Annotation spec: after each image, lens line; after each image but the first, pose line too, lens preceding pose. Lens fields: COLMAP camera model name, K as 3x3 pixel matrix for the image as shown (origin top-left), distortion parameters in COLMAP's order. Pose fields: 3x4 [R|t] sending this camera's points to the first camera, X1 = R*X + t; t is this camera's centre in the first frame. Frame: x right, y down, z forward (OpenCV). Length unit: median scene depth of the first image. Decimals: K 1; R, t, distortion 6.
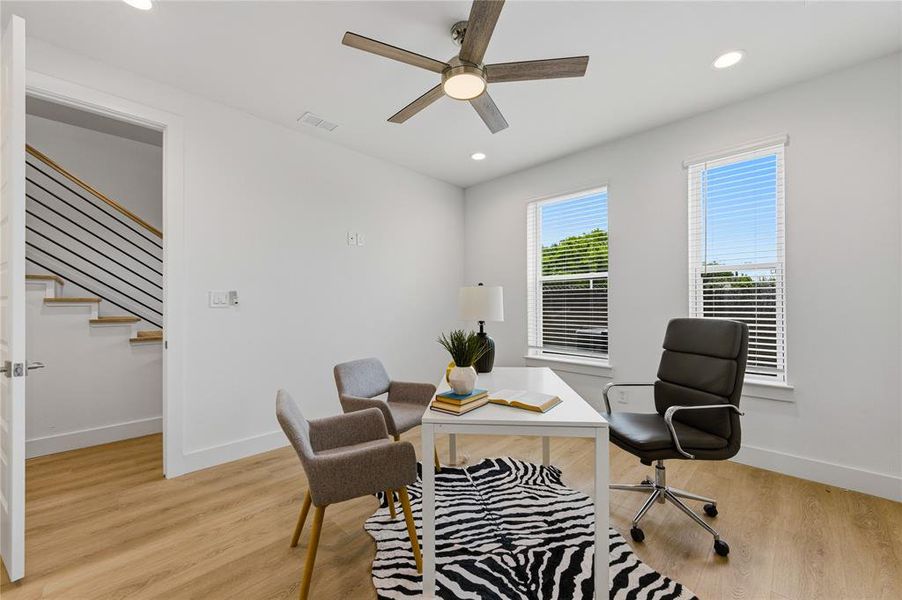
lens RADIAL K [[352.8, 0, 451.1], [0, 352.8, 305.2], [0, 0, 1]] dist [0.000299, -0.000073]
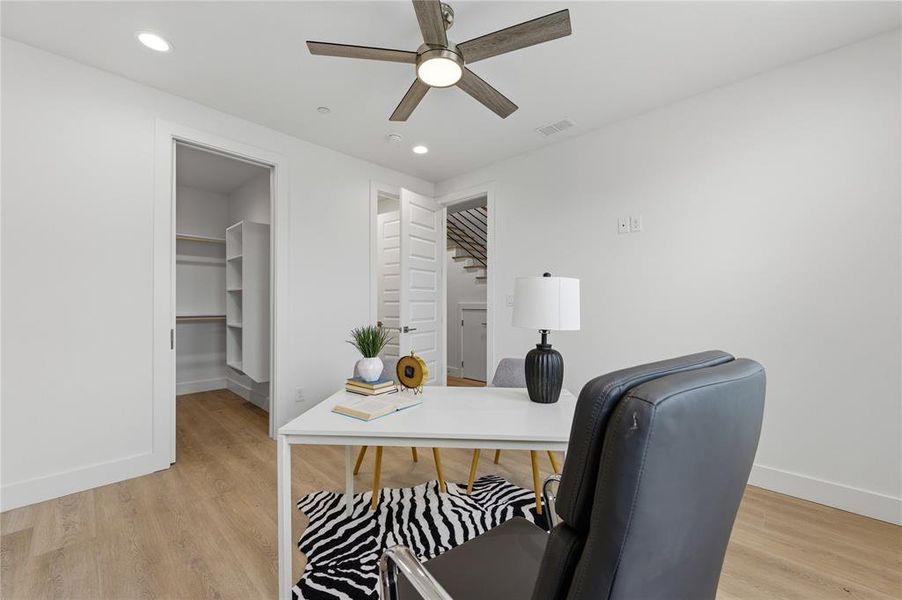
lens RADIAL K [[352.8, 0, 451.1], [0, 352.8, 305.2], [0, 0, 1]] dist [0.000299, -0.000073]
pose [[0.015245, 0.003212, -0.999879, 0.961634], [-0.002216, 0.999992, 0.003179, -0.001124], [0.999881, 0.002167, 0.015252, 0.998723]]
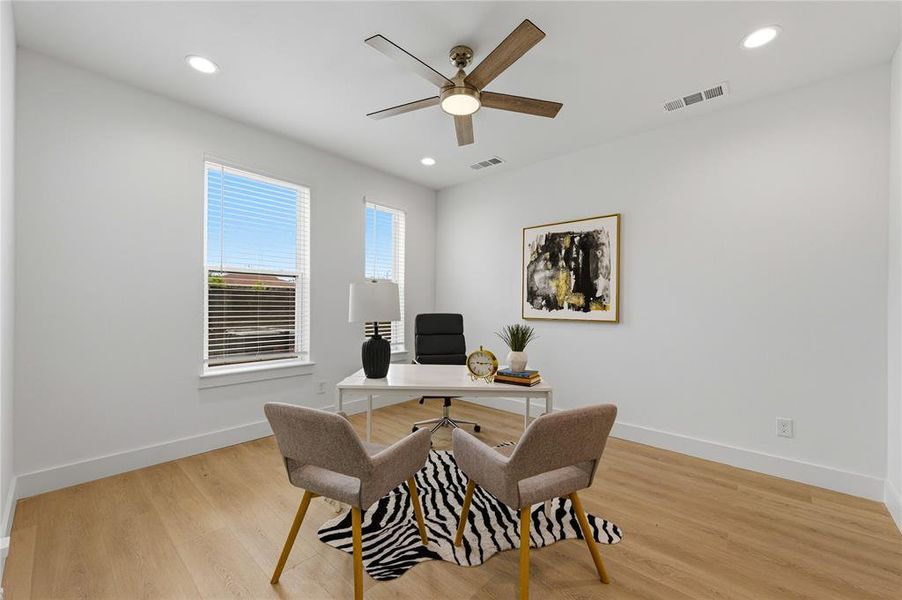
lens RADIAL K [[365.5, 0, 450.9], [0, 365.5, 308.7], [0, 0, 1]] dist [0.001701, 0.000071]
pose [[-0.049519, -0.006637, 0.998751, -1.066386], [-0.008520, 0.999944, 0.006222, 0.004535], [-0.998737, -0.008201, -0.049572, 1.058733]]
